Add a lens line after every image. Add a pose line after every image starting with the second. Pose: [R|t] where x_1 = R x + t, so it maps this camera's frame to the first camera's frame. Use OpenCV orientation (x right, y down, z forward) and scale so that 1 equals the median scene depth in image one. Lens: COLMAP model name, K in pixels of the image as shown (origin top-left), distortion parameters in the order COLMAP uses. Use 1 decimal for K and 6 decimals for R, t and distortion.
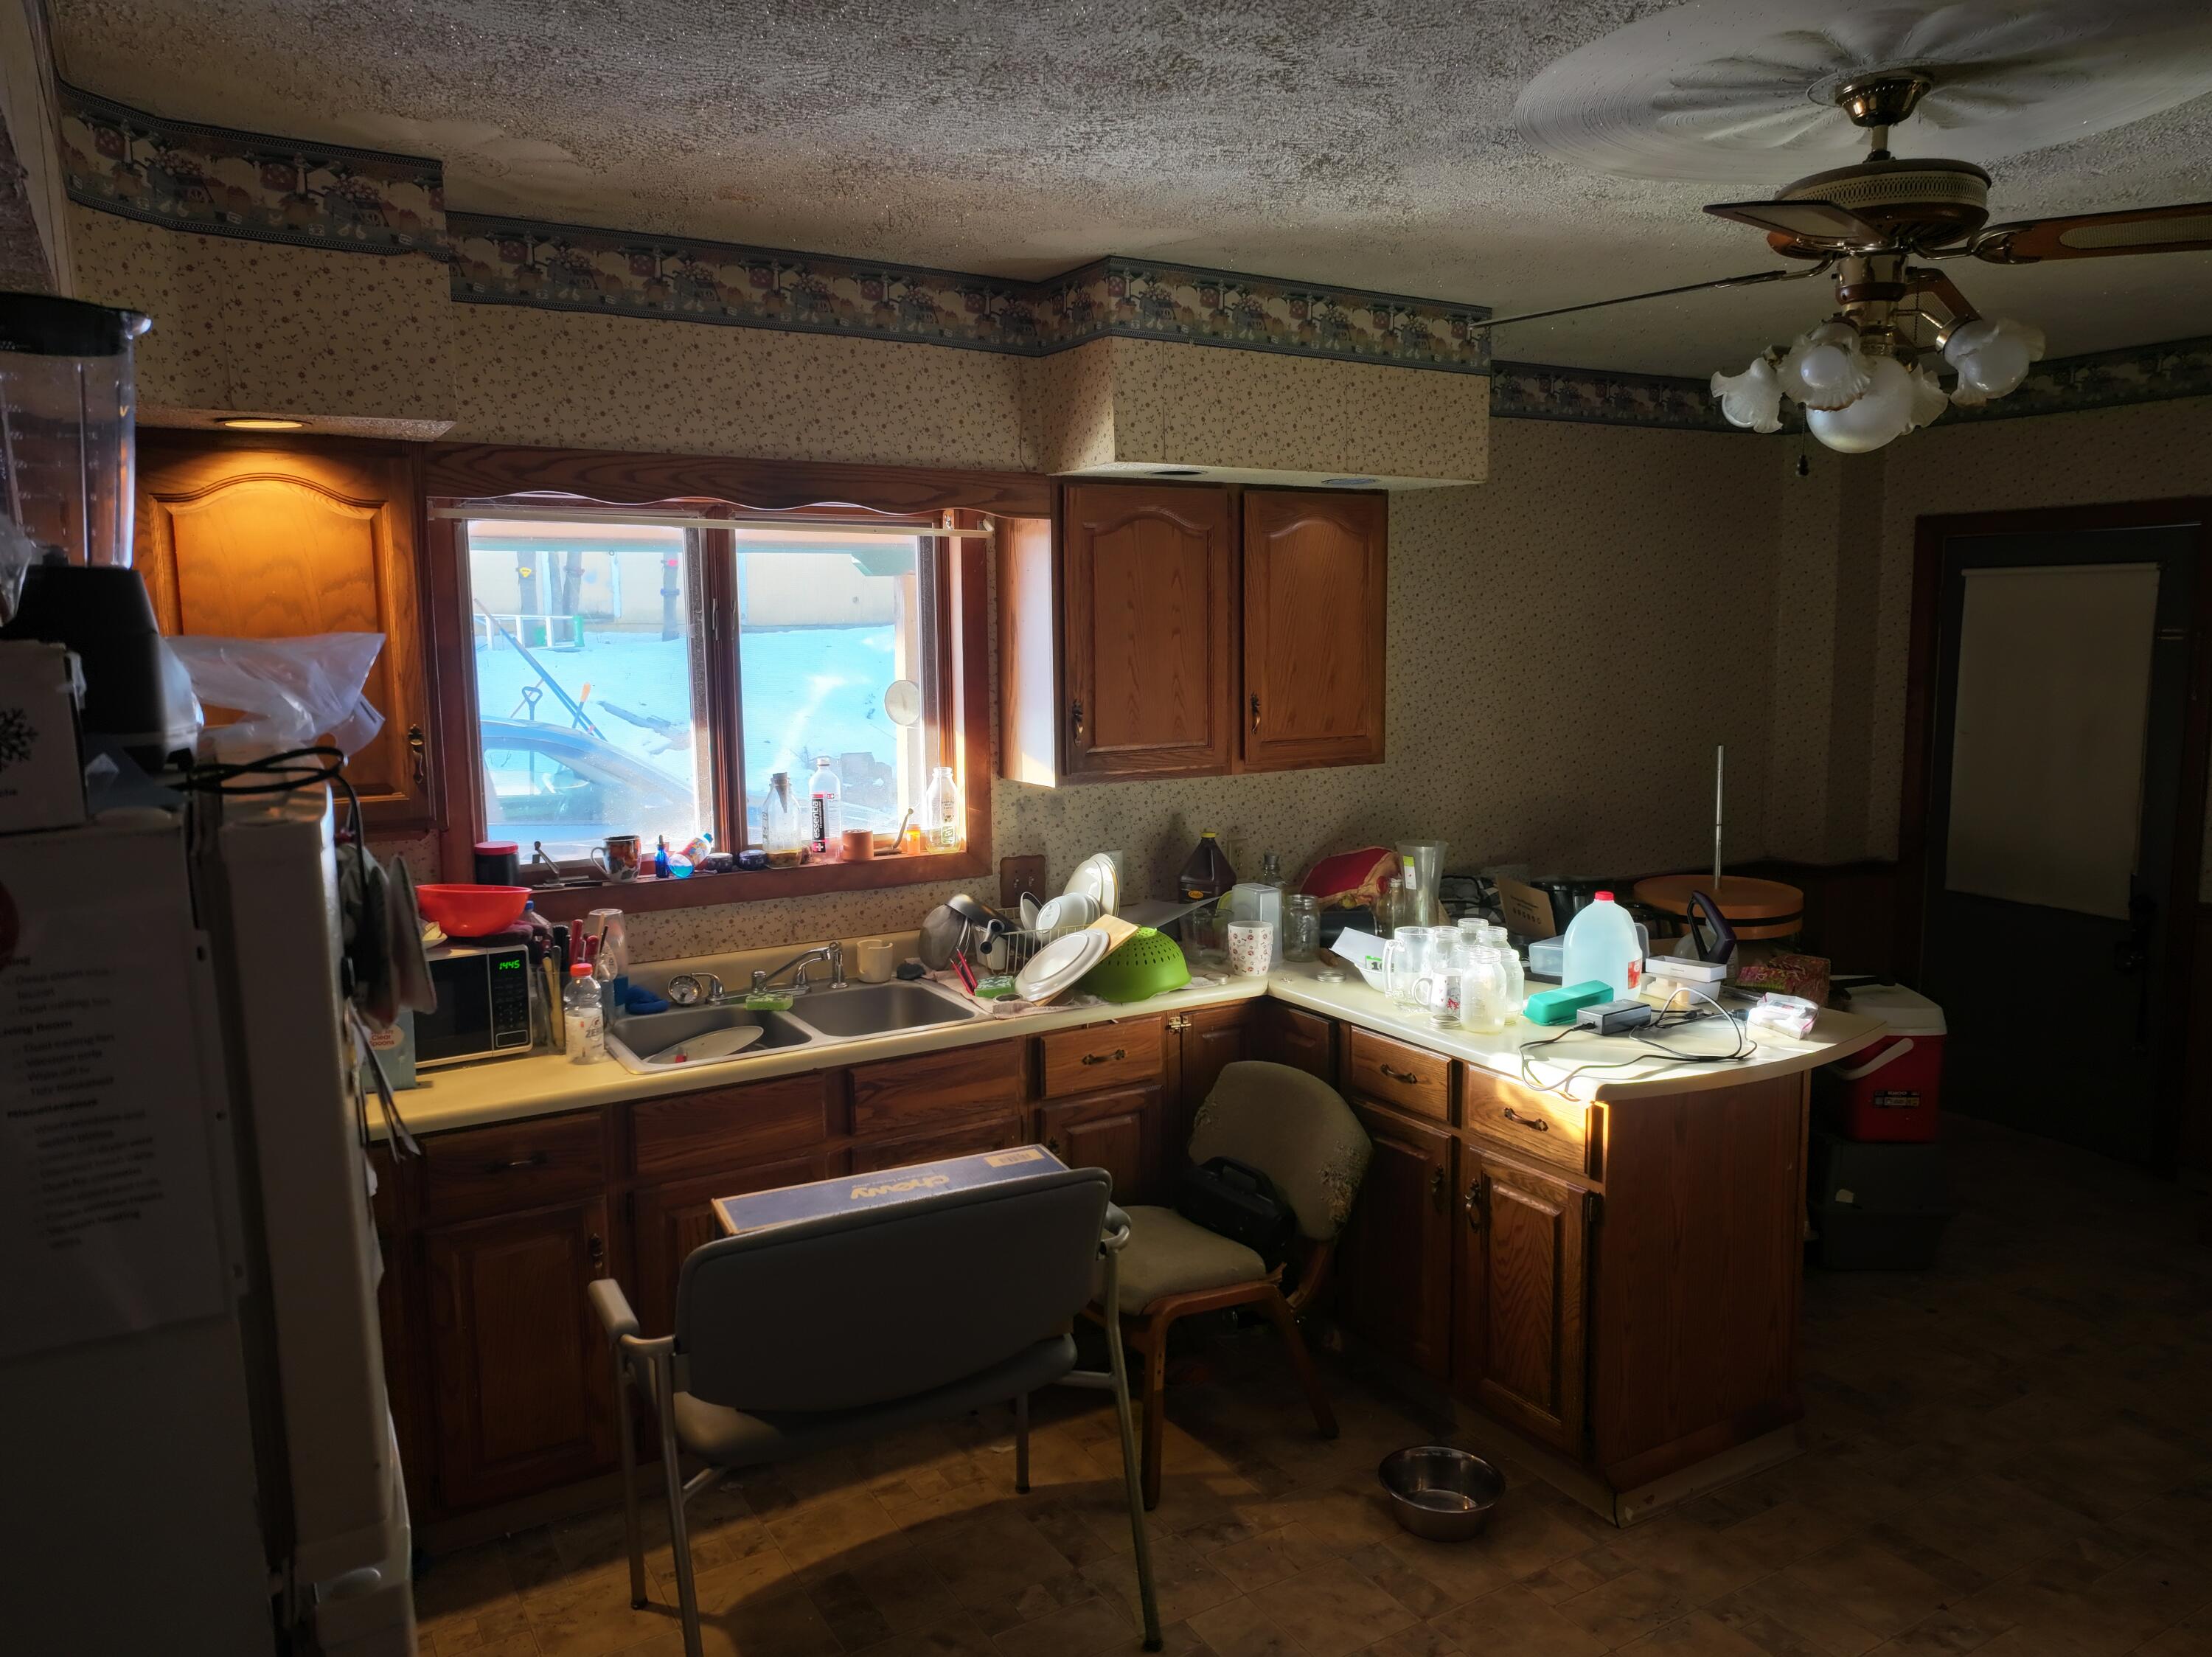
lens RADIAL K [[1561.5, 0, 1114.4], [0, 1561.5, 837.0], [0, 0, 1]] dist [-0.002813, 0.002734]
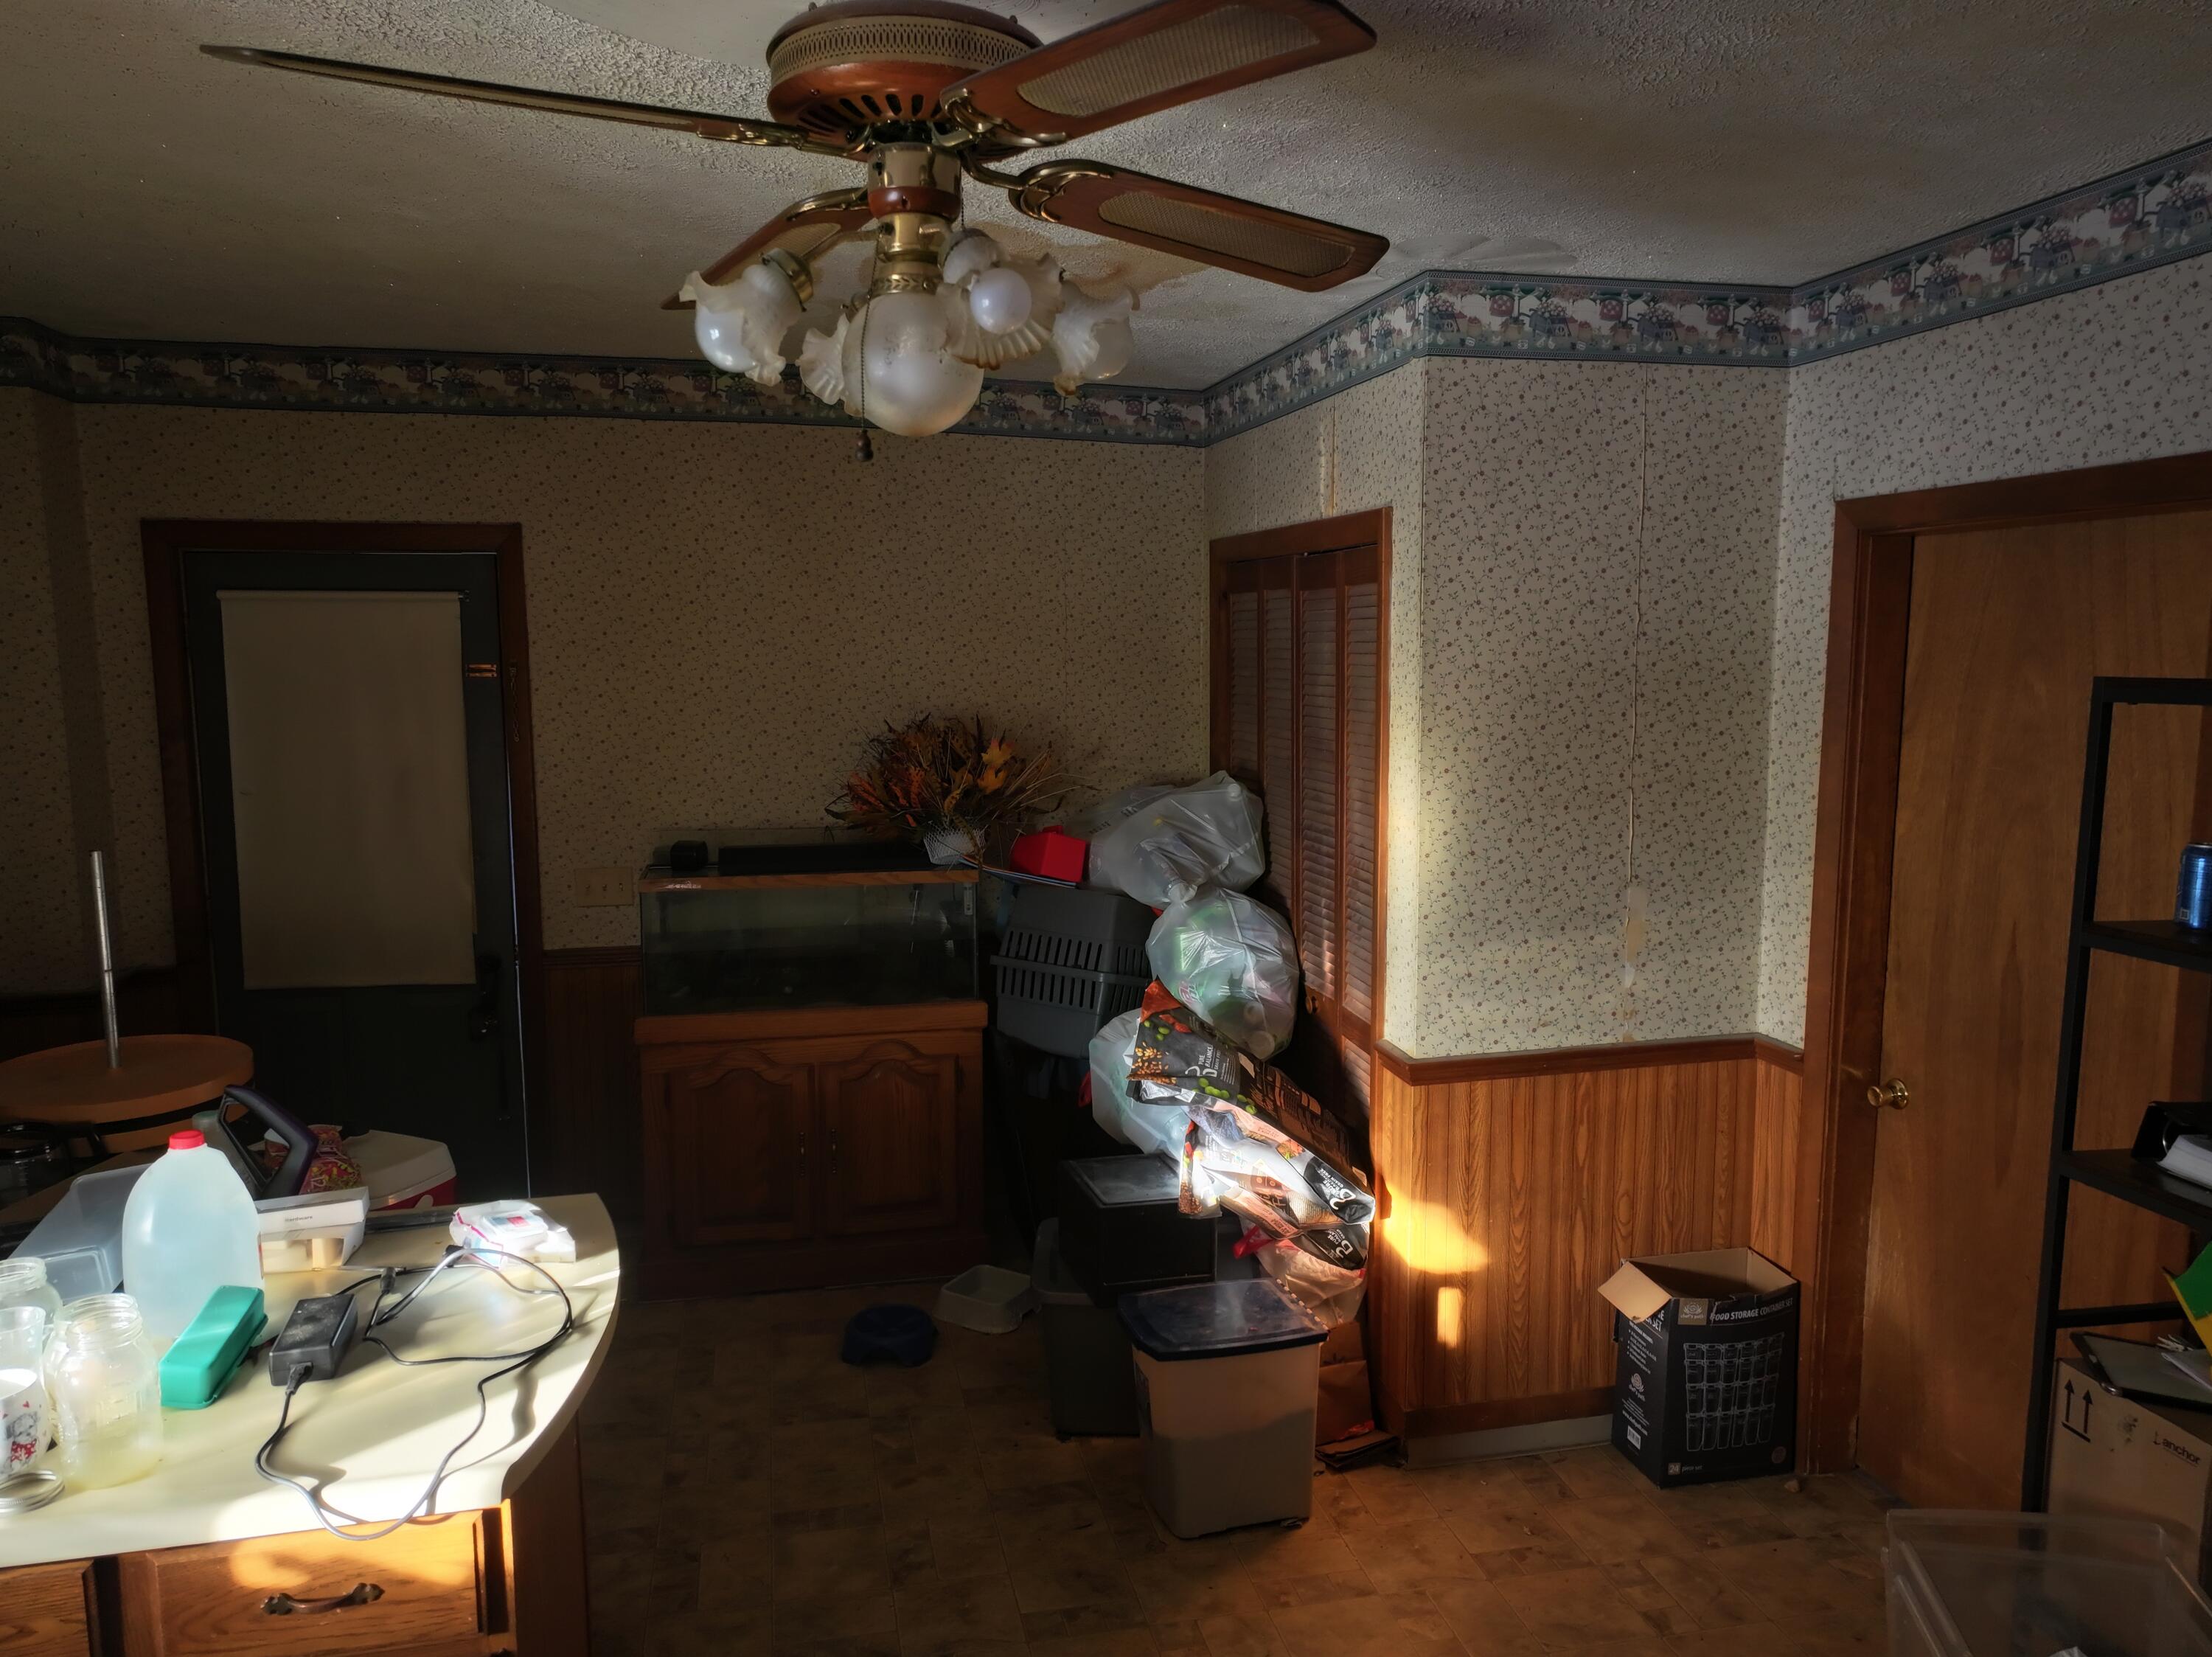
lens RADIAL K [[1561.5, 0, 1106.8], [0, 1561.5, 810.4], [0, 0, 1]] dist [-0.002813, 0.002734]
pose [[0.299353, -0.100844, 0.948798, -0.132500], [0.124270, 0.990050, 0.066020, -0.085845], [-0.946015, 0.098144, 0.308907, 0.507084]]
